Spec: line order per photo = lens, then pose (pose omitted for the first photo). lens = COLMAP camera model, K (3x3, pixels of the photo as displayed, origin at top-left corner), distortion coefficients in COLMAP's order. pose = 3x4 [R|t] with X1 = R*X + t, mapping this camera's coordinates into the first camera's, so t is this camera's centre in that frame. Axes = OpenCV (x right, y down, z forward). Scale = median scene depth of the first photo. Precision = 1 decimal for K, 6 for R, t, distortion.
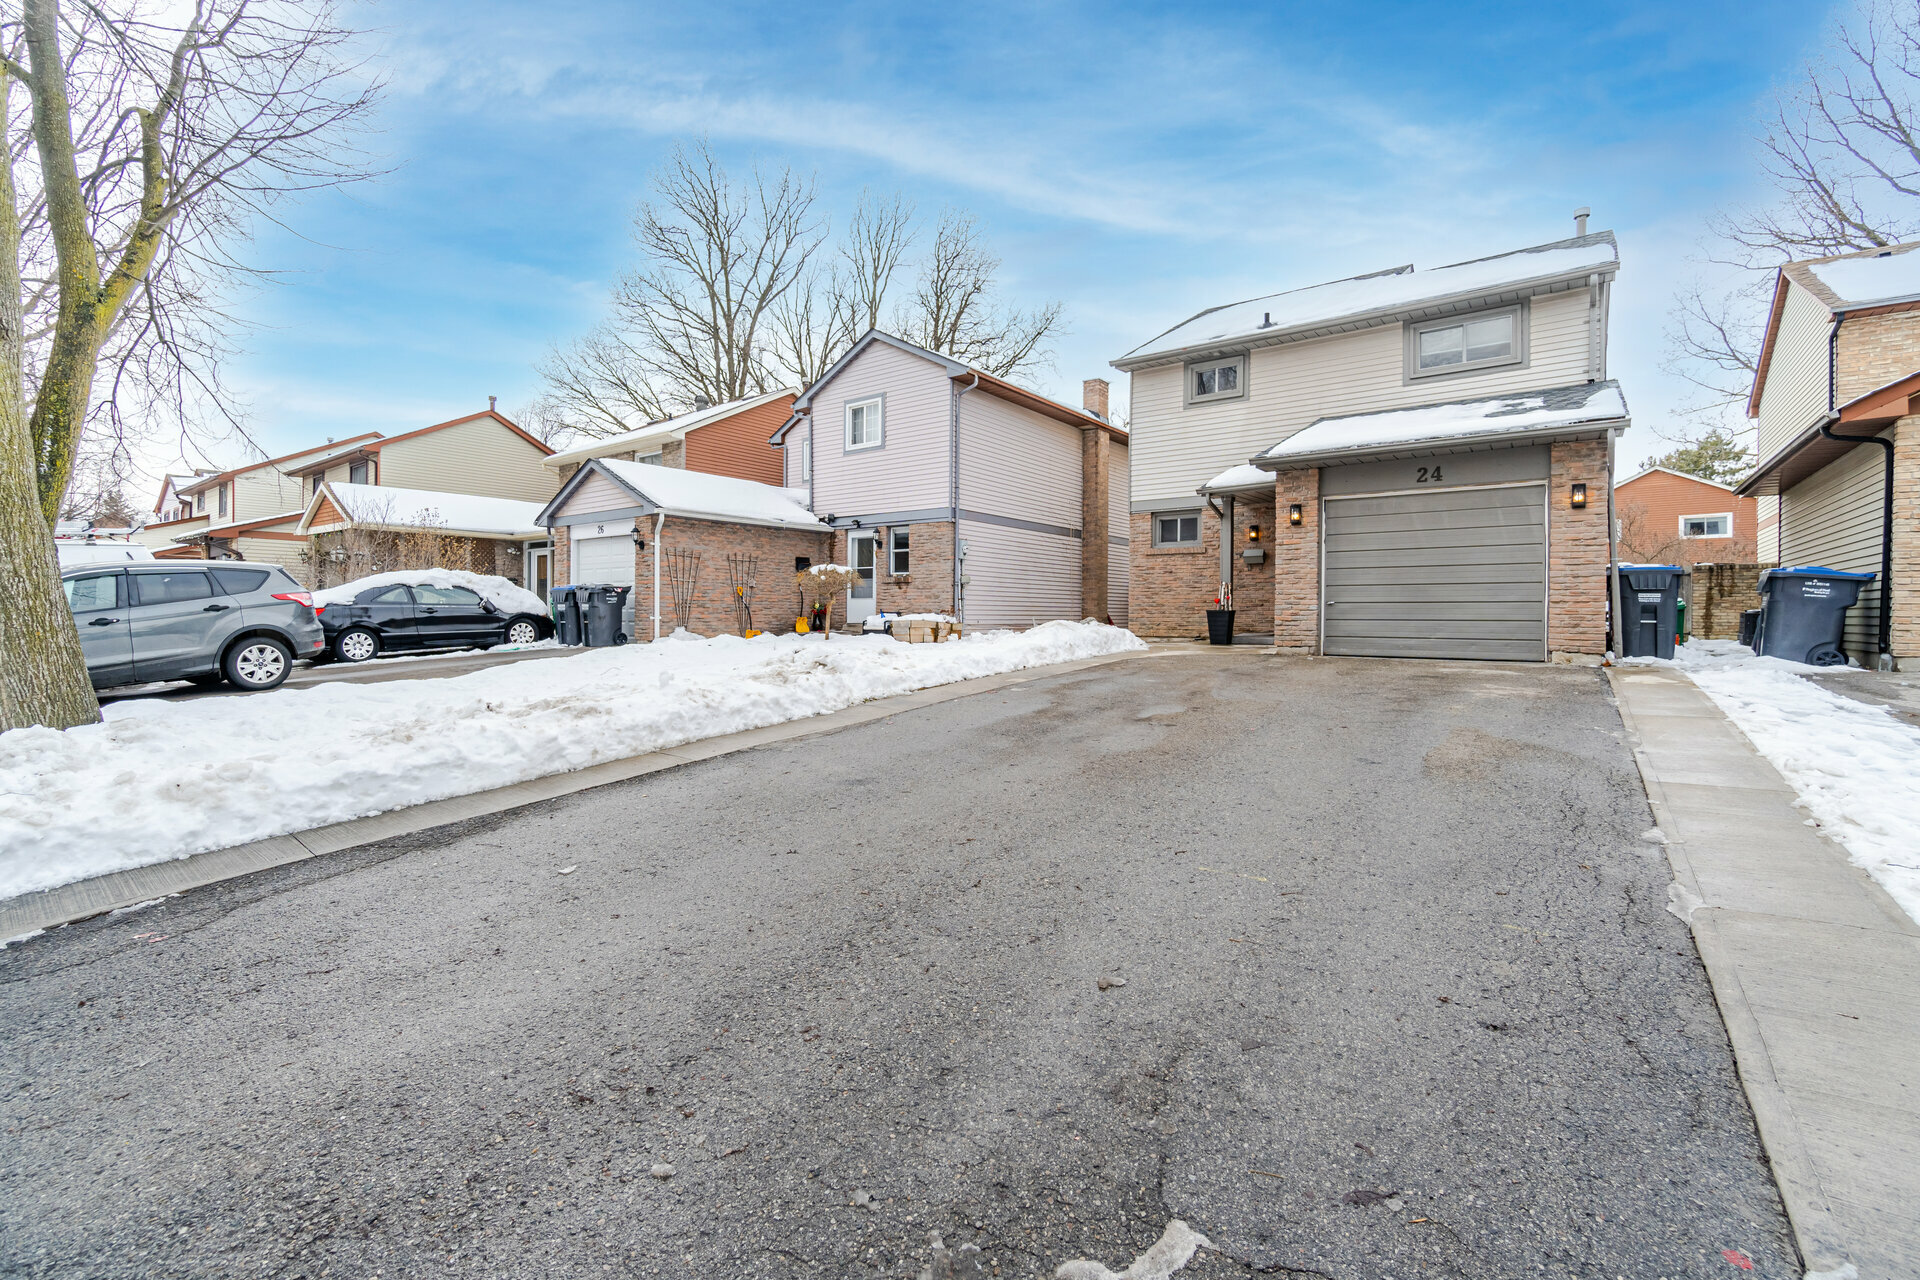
lens RADIAL K [[824.8, 0, 951.4], [0, 824.8, 630.8], [0, 0, 1]] dist [-0.008340, 0.000436]
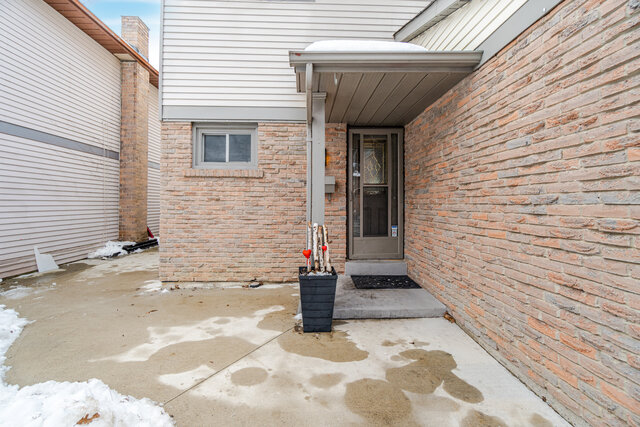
lens RADIAL K [[274.9, 0, 317.0], [0, 274.9, 201.8], [0, 0, 1]] dist [-0.008340, 0.000436]
pose [[0.773363, 0.004672, 0.633946, 0.182281], [0.010529, 0.999740, -0.020212, -0.066211], [-0.633875, 0.022306, 0.773113, 0.776481]]
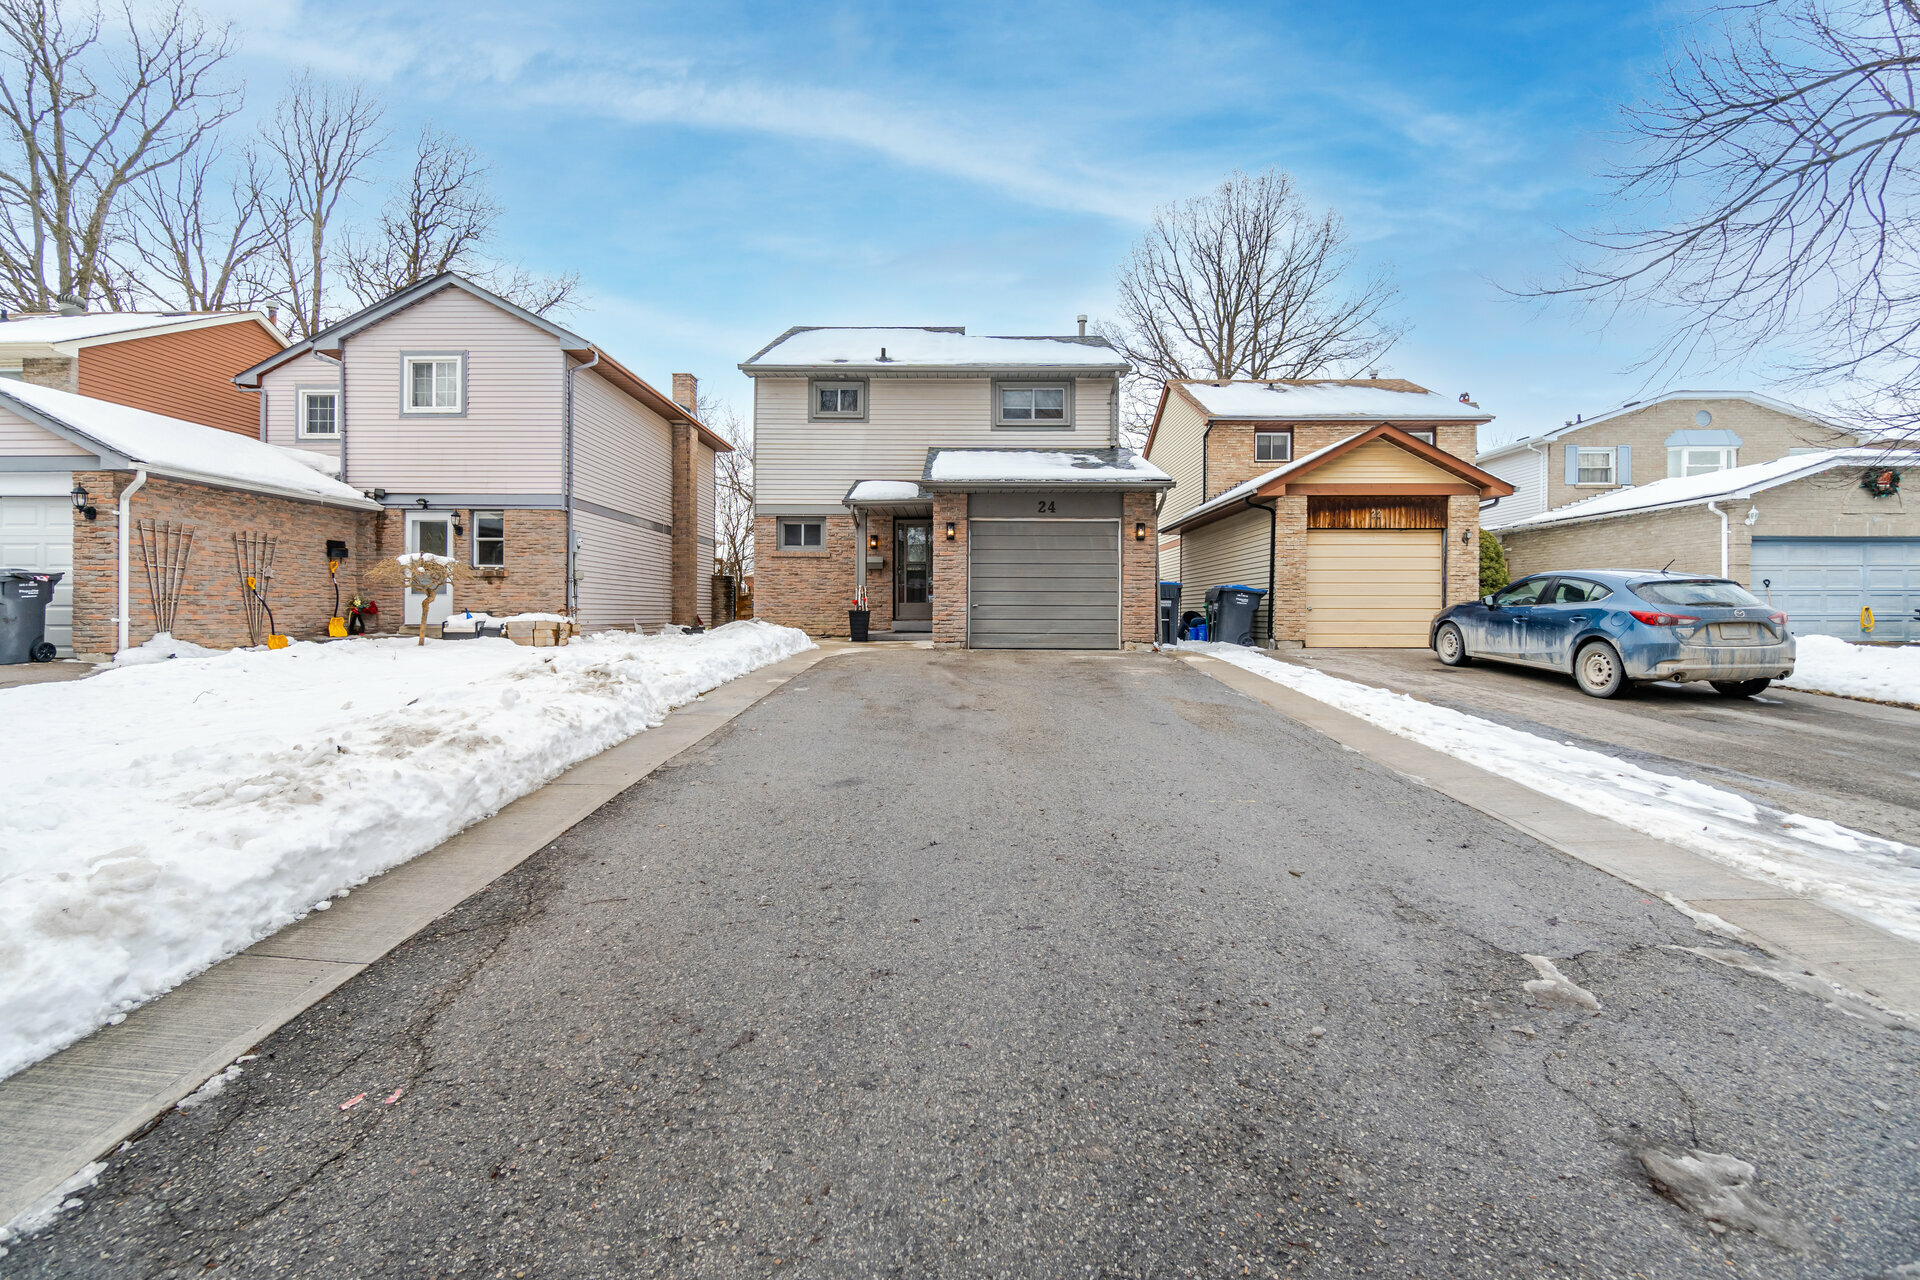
lens RADIAL K [[824.8, 0, 952.4], [0, 824.8, 623.9], [0, 0, 1]] dist [-0.008340, 0.000436]
pose [[0.801746, -0.008253, 0.597608, -0.218157], [0.010808, 0.999941, -0.000692, -0.004588], [-0.597568, 0.007014, 0.801788, 0.033134]]
